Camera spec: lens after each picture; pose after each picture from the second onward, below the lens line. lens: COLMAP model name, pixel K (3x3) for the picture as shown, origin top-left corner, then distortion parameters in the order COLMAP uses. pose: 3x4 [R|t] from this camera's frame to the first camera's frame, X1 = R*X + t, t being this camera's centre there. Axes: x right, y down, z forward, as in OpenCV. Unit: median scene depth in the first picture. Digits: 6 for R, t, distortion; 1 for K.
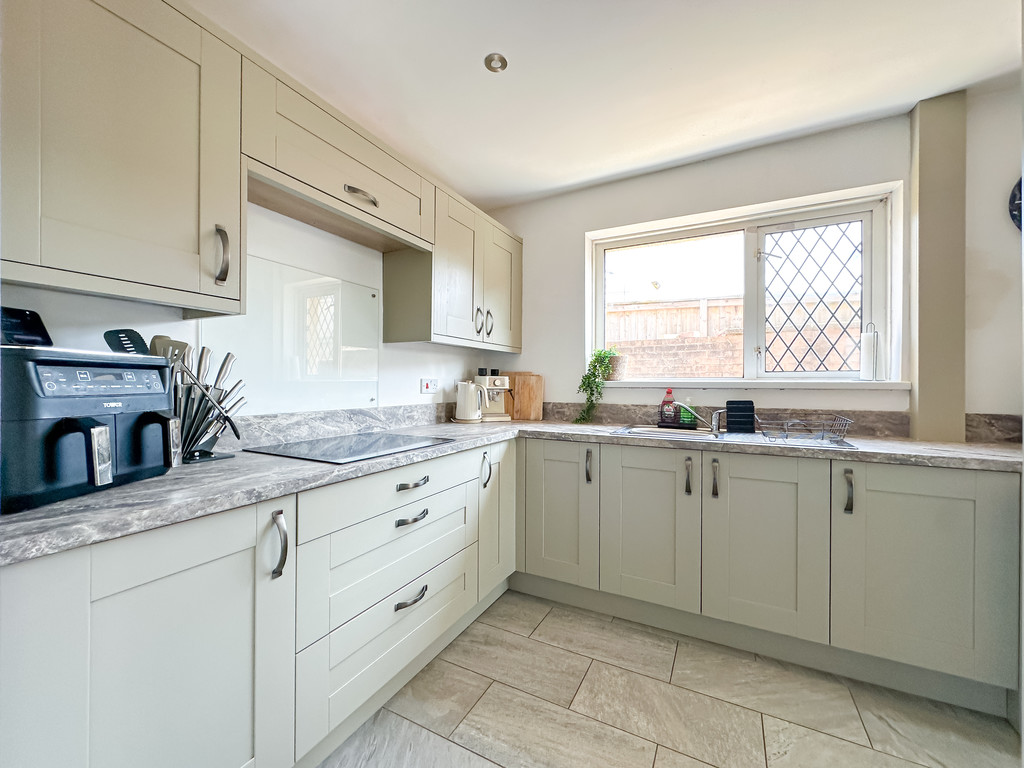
lens RADIAL K [[407.7, 0, 511.8], [0, 407.7, 383.4], [0, 0, 1]] dist [-0.001219, 0.000347]
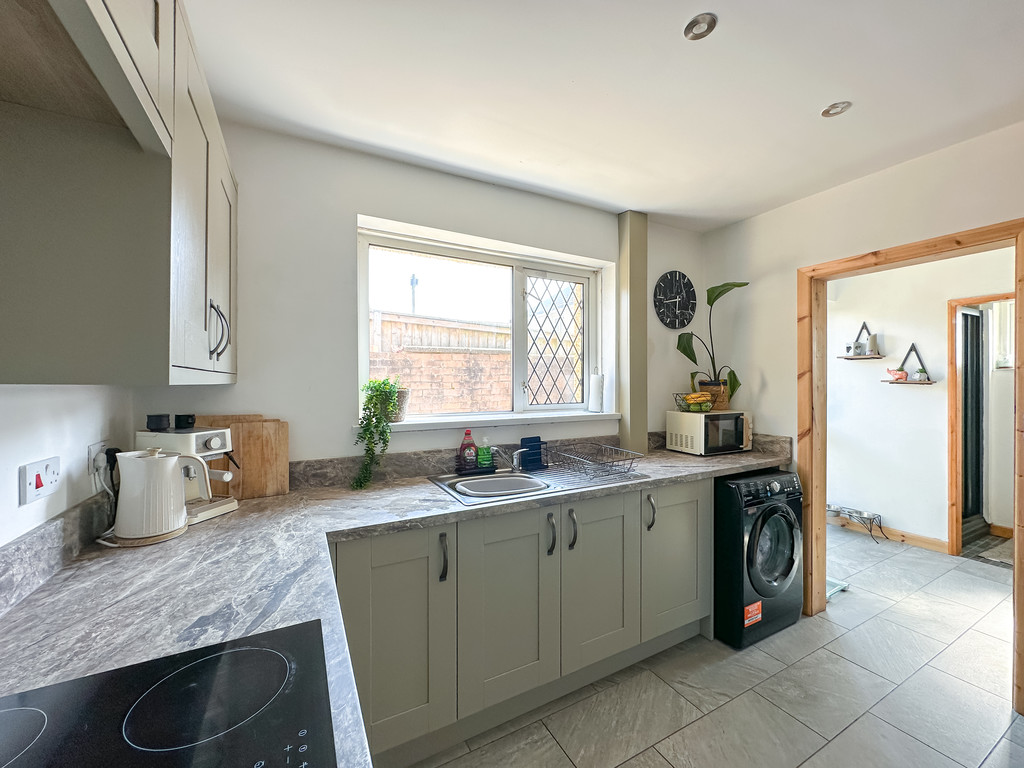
lens RADIAL K [[407.7, 0, 510.4], [0, 407.7, 385.3], [0, 0, 1]] dist [-0.001219, 0.000347]
pose [[0.564366, -0.010872, 0.825453, -0.290851], [0.004390, 0.999939, 0.010169, -0.092307], [-0.825513, -0.002115, 0.564379, 0.440368]]
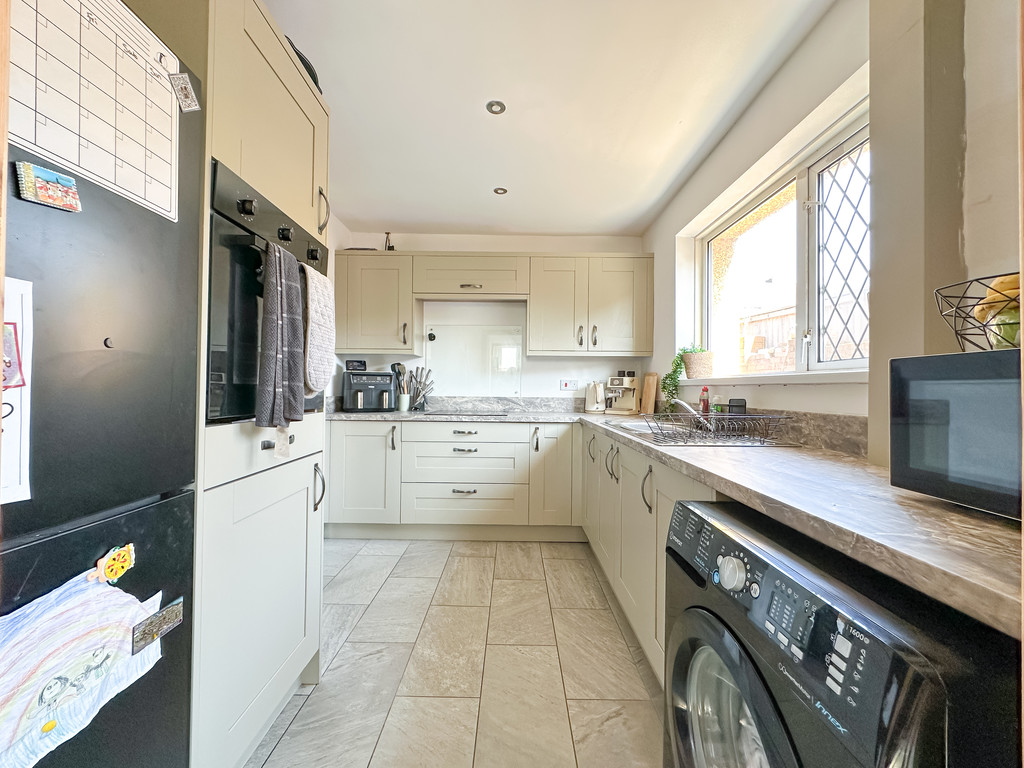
lens RADIAL K [[407.7, 0, 512.2], [0, 407.7, 381.7], [0, 0, 1]] dist [-0.001219, 0.000347]
pose [[0.465852, -0.012427, -0.884775, 1.024163], [-0.007997, 0.999801, -0.018253, 0.024454], [0.884827, 0.015579, 0.465660, 0.185842]]
